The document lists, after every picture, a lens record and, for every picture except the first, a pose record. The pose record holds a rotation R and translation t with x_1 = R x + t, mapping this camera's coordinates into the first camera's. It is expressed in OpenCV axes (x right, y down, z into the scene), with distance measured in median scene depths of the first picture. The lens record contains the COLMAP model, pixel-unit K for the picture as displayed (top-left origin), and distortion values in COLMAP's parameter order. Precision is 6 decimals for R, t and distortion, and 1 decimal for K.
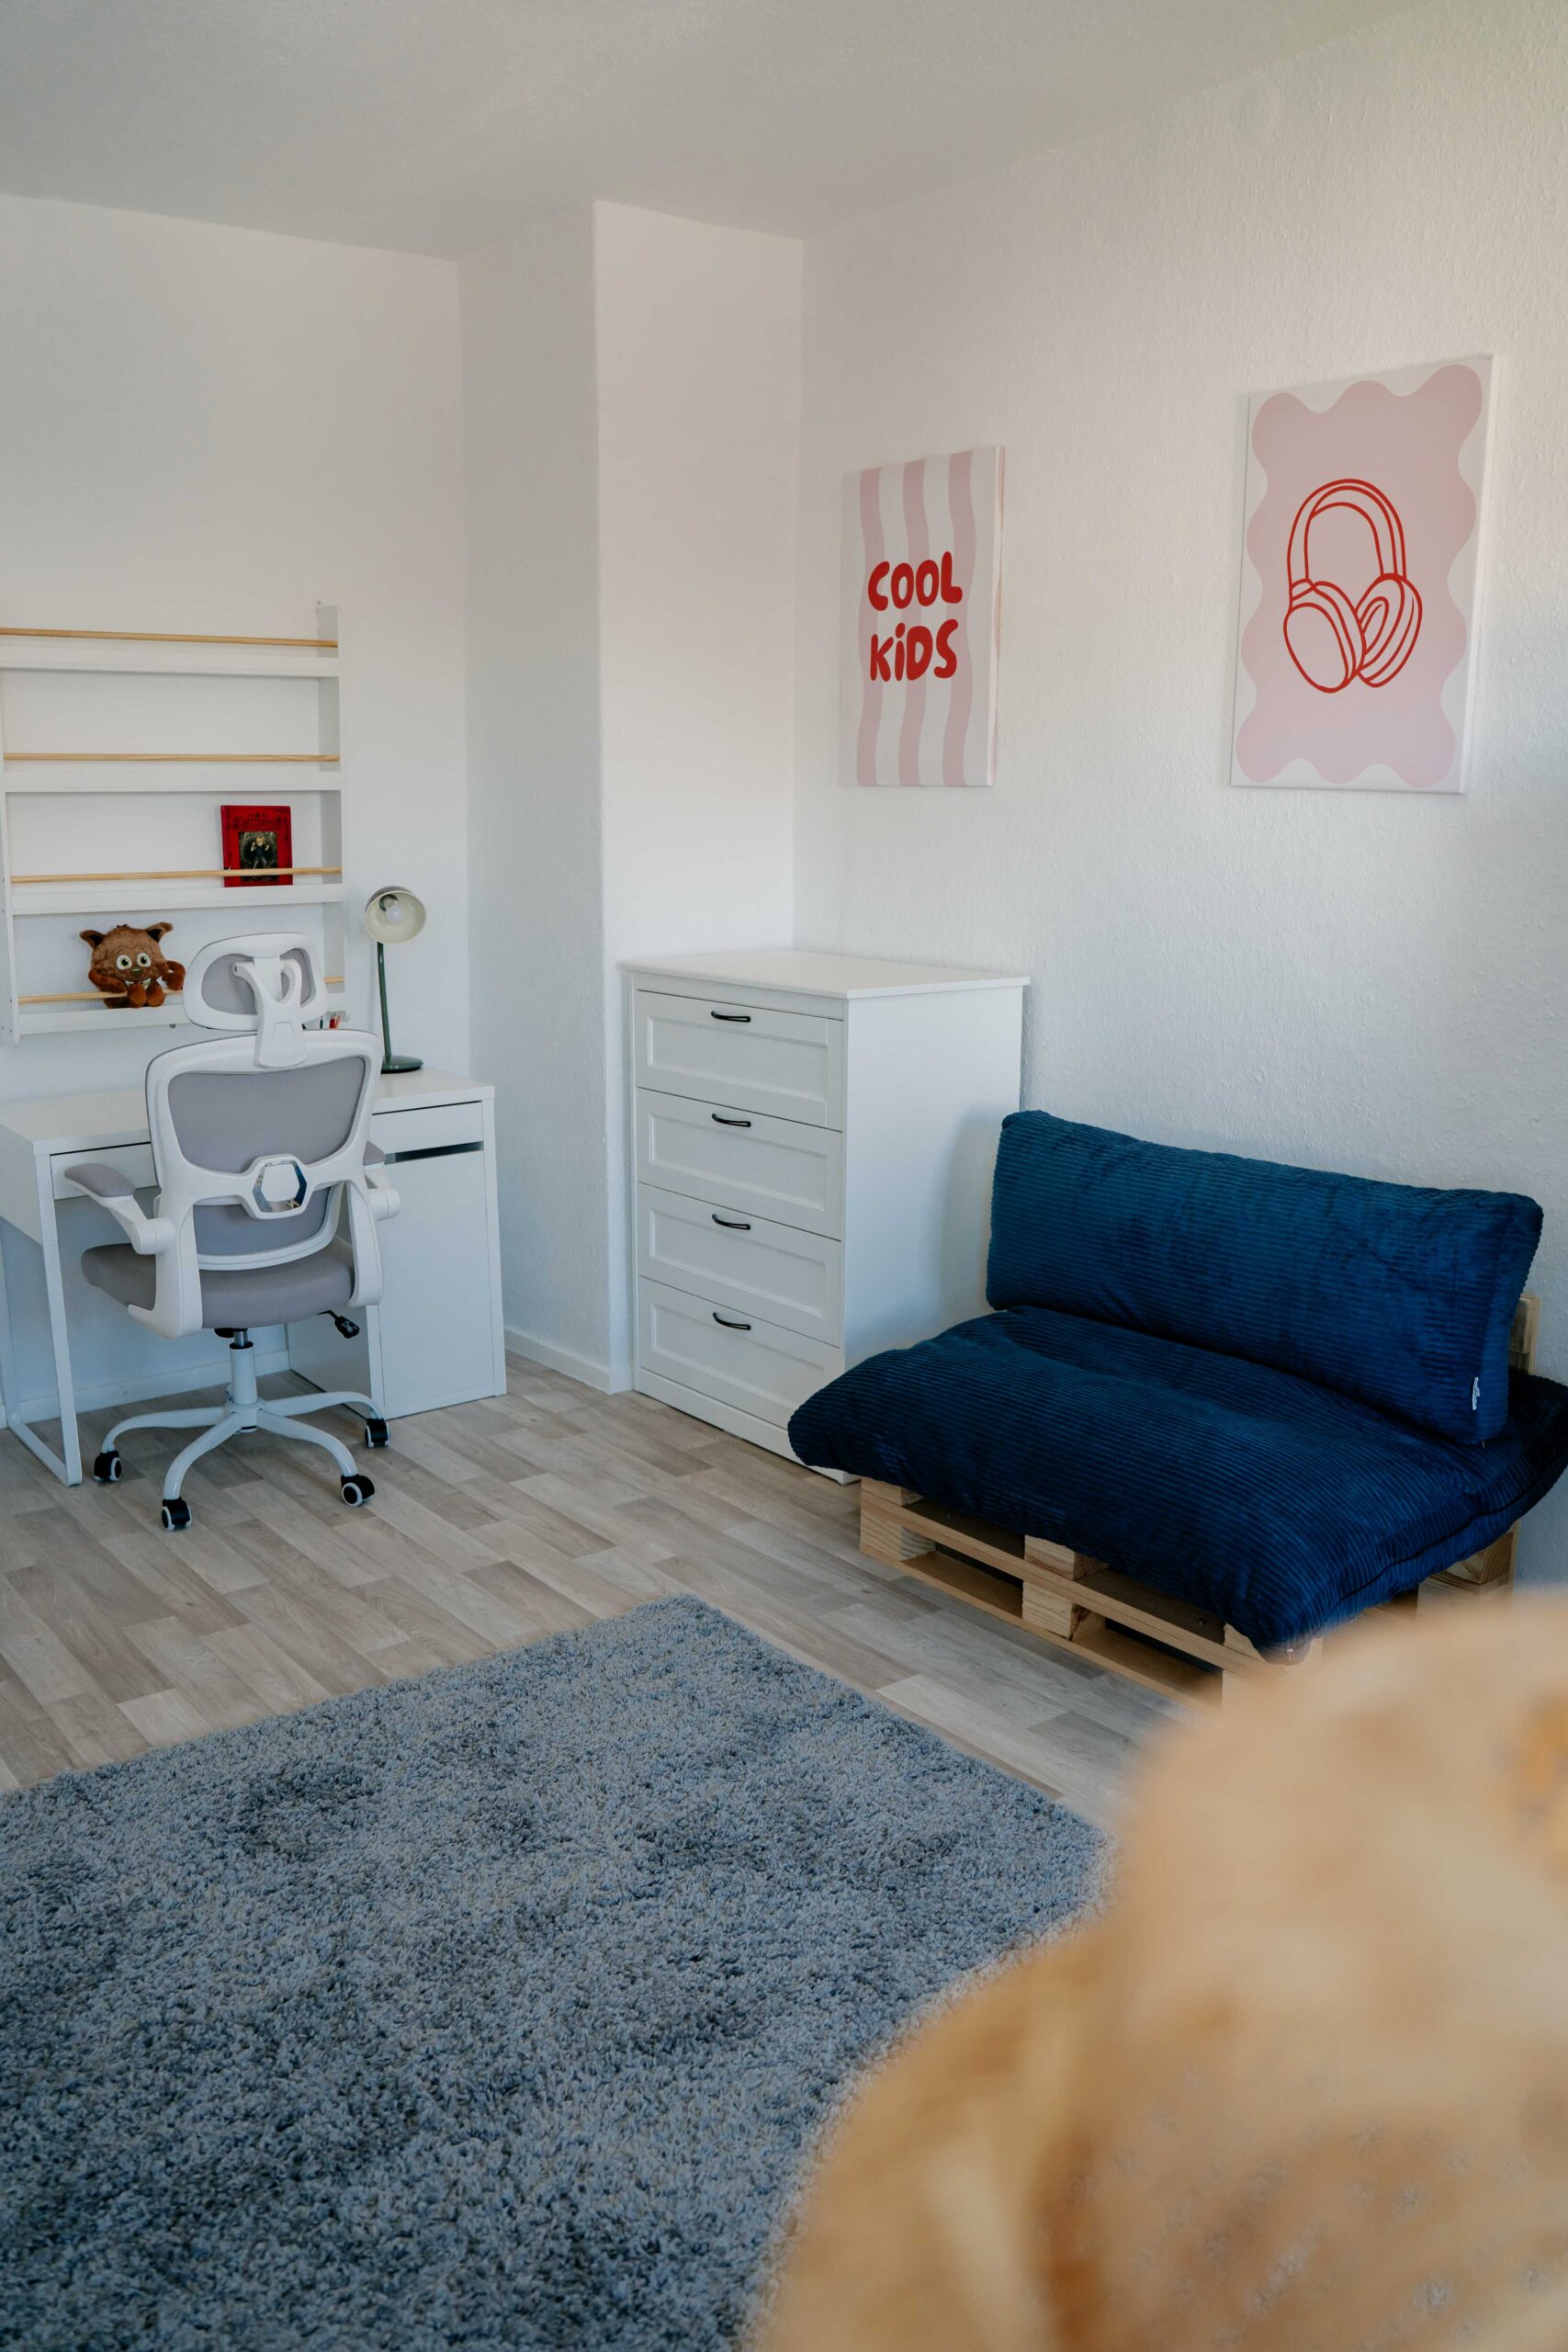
lens RADIAL K [[1941.3, 0, 790.3], [0, 1941.3, 1175.2], [0, 0, 1]] dist [-0.036454, 0.025102]
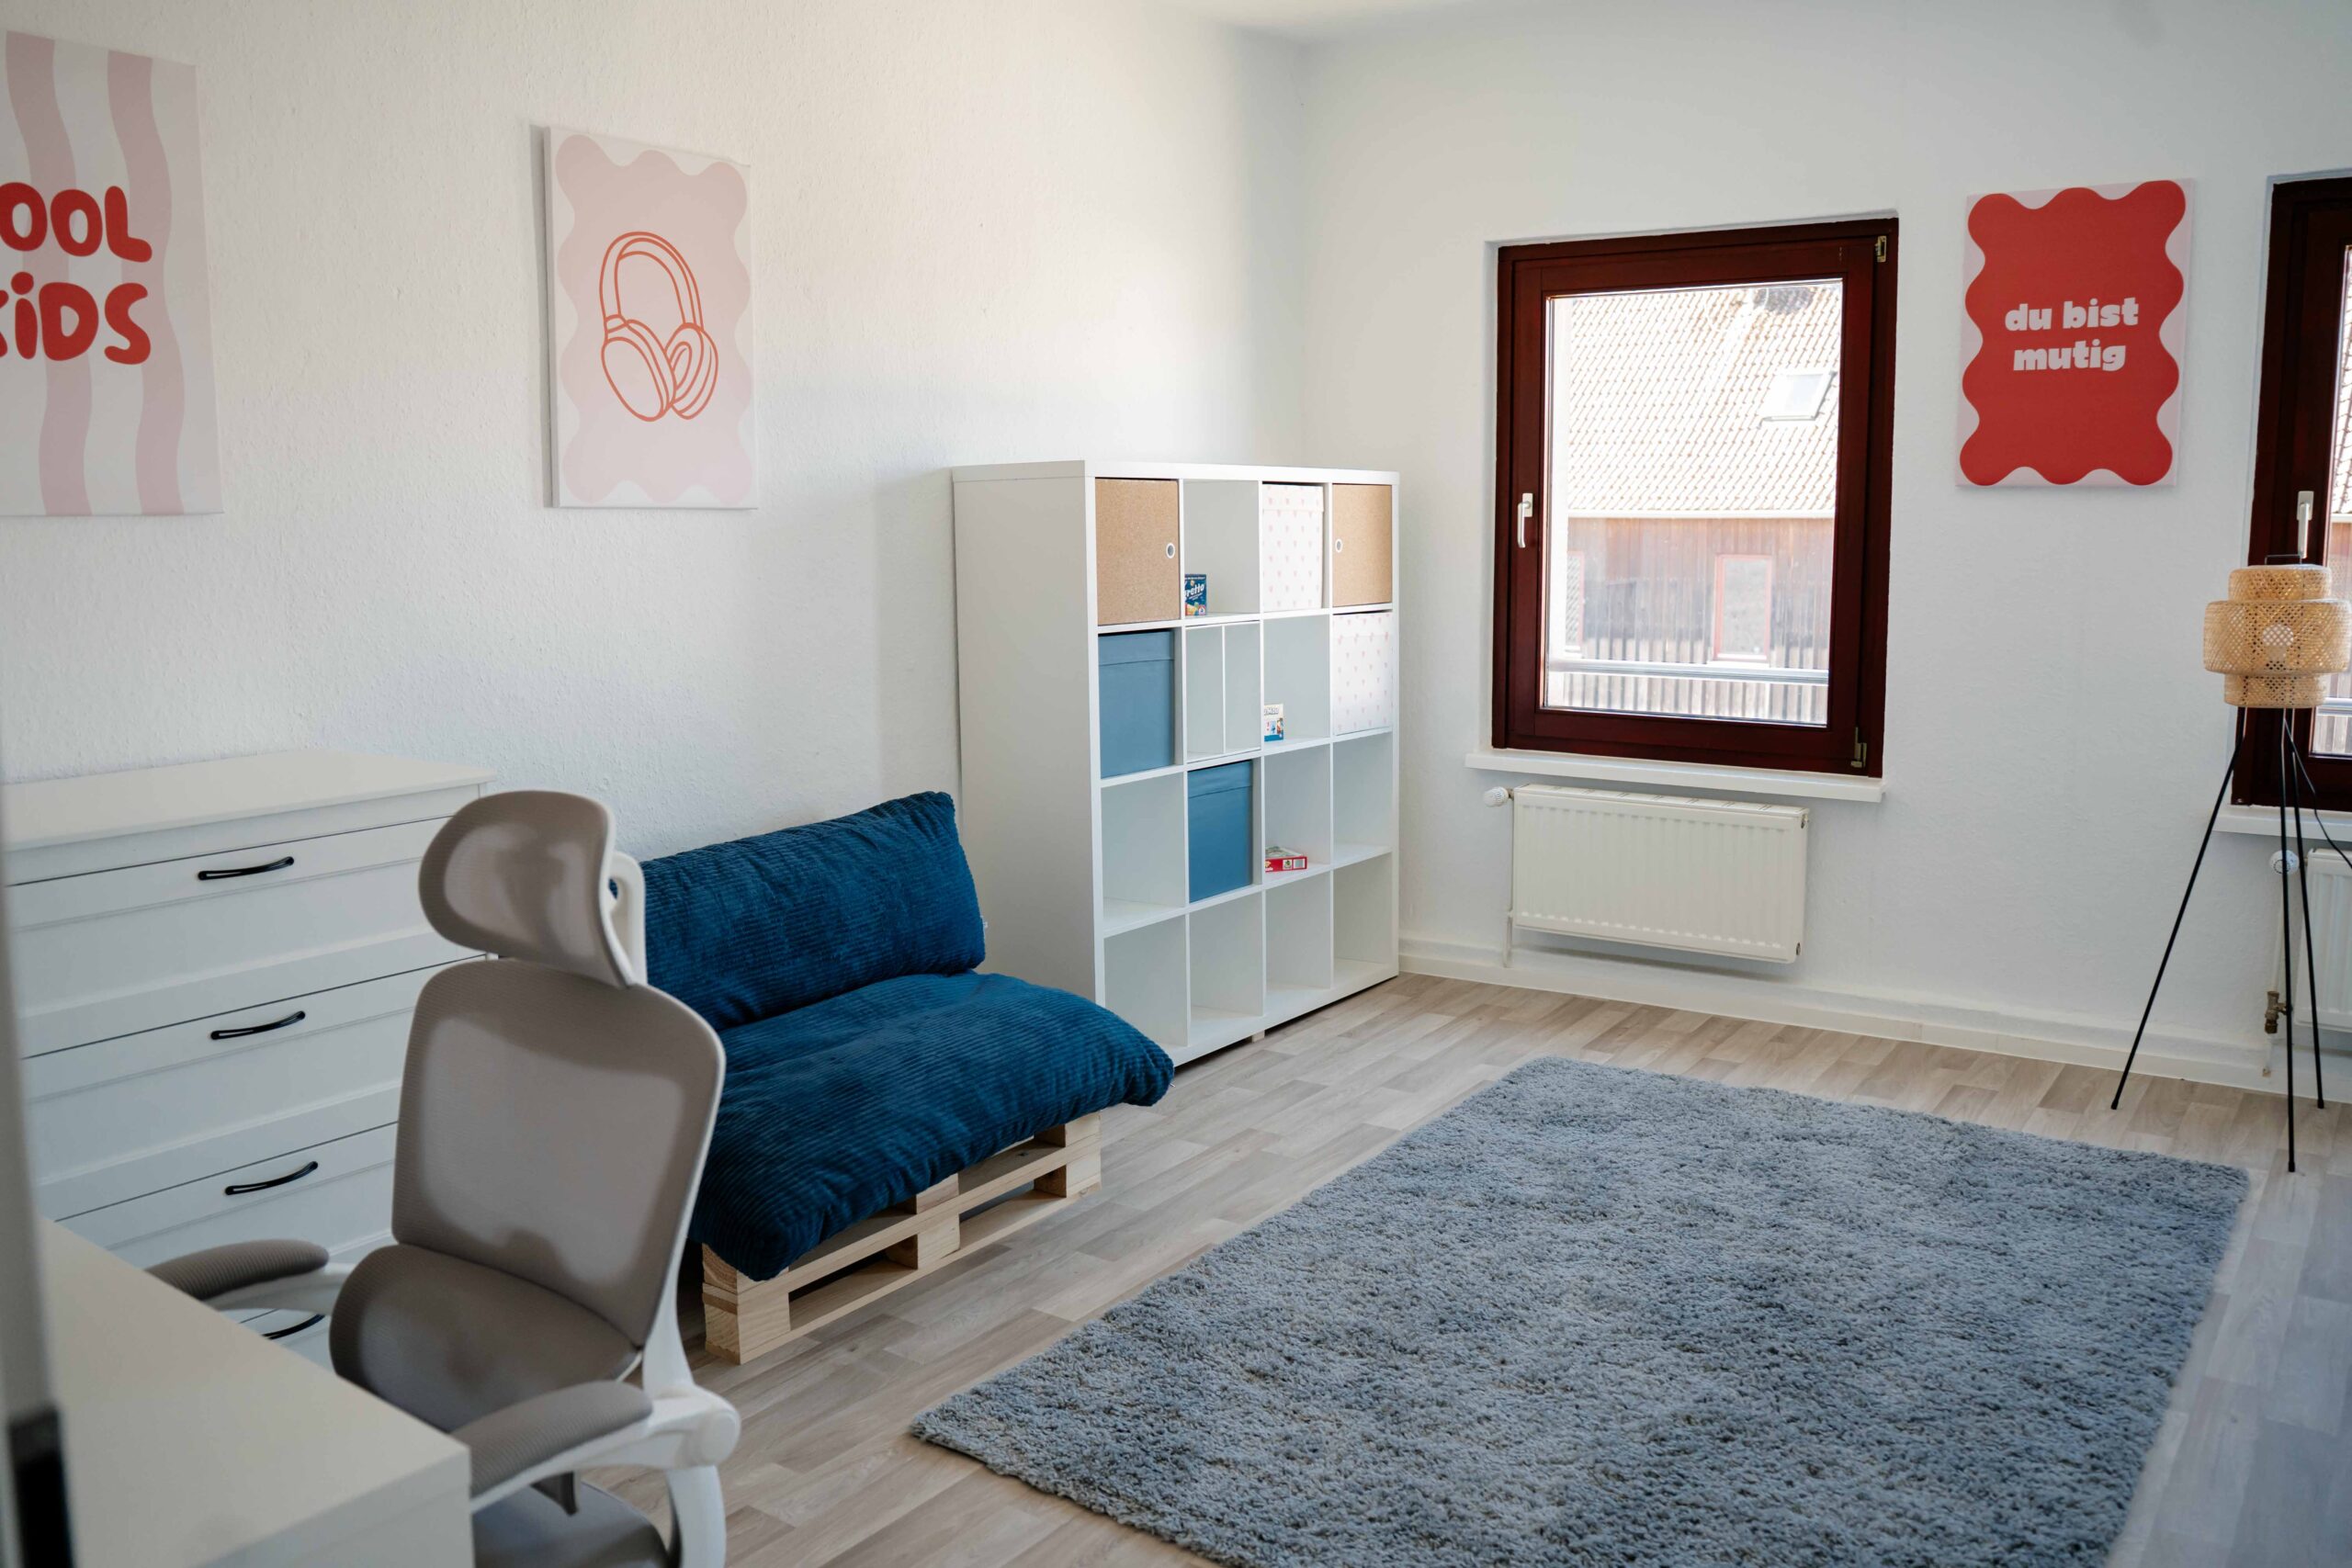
lens RADIAL K [[1941.3, 0, 1181.6], [0, 1941.3, 781.9], [0, 0, 1]] dist [-0.036454, 0.025102]
pose [[-0.301279, -0.150815, 0.941534, -0.881896], [0.183884, 0.959689, 0.212563, -0.230884], [-0.935637, 0.237174, -0.261402, 1.052473]]
